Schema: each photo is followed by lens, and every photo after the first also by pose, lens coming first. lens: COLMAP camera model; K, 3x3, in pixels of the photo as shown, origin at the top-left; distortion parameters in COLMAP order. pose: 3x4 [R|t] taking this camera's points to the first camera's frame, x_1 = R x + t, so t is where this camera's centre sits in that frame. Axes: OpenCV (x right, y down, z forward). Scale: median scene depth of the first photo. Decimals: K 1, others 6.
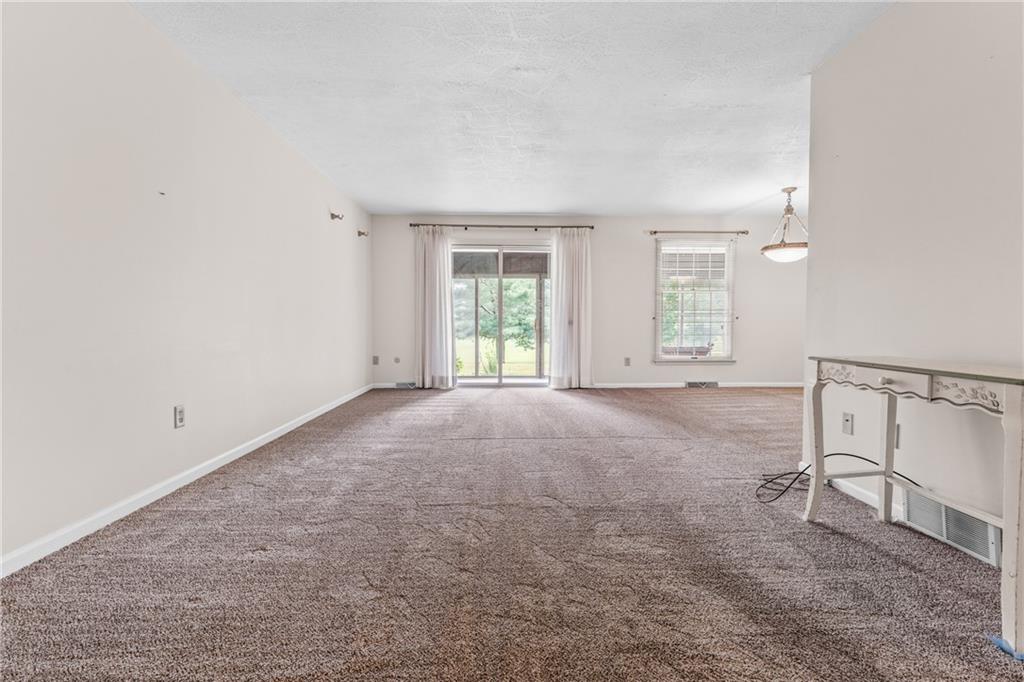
lens RADIAL K [[455.6, 0, 512.1], [0, 455.6, 344.9], [0, 0, 1]] dist [0.001981, -0.000012]
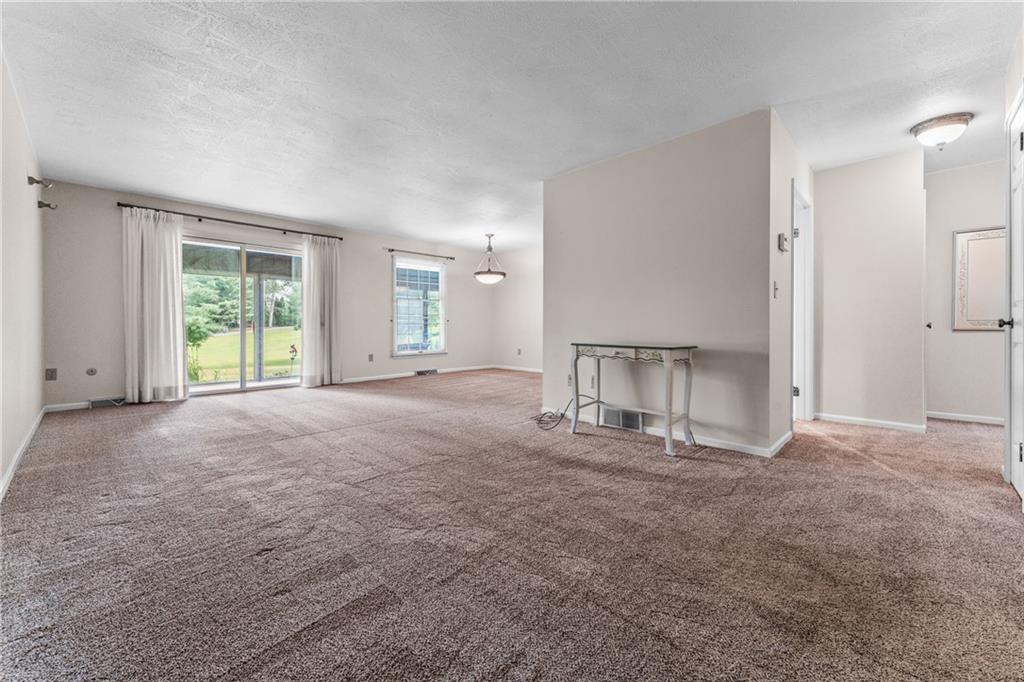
lens RADIAL K [[409.4, 0, 516.2], [0, 409.4, 338.4], [0, 0, 1]] dist [0.000163, -0.000230]
pose [[0.721501, -0.022774, 0.692038, -0.216355], [0.031640, 0.999499, -0.000094, -0.000671], [-0.691690, 0.021964, 0.721861, -0.013671]]
